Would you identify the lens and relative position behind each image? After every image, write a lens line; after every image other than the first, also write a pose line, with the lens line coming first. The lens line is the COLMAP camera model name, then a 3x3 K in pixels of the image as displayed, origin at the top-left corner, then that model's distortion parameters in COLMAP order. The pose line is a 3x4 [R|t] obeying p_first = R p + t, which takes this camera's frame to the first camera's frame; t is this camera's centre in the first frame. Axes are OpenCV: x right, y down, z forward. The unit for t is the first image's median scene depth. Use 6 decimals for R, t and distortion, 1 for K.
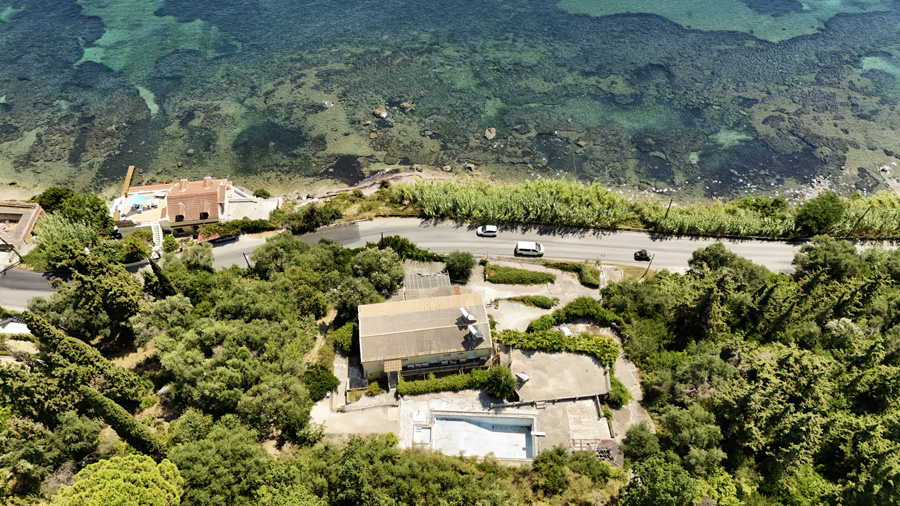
lens RADIAL K [[637.4, 0, 450.0], [0, 637.4, 253.0], [0, 0, 1]] dist [0.042422, 0.001017]
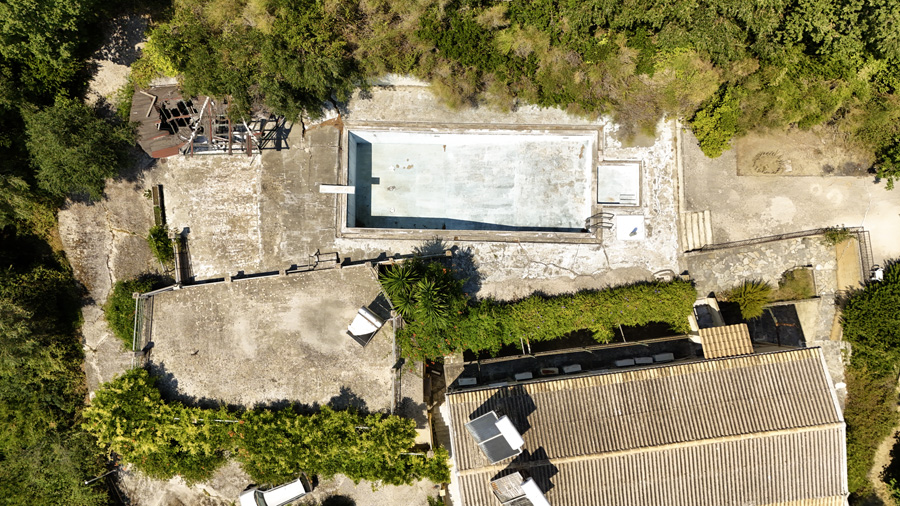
lens RADIAL K [[637.4, 0, 450.2], [0, 637.4, 252.8], [0, 0, 1]] dist [0.042422, 0.001017]
pose [[-0.999964, 0.008393, -0.001180, 0.063713], [-0.007342, -0.788279, 0.615274, -0.004432], [0.004234, 0.615260, 0.788313, 0.672710]]
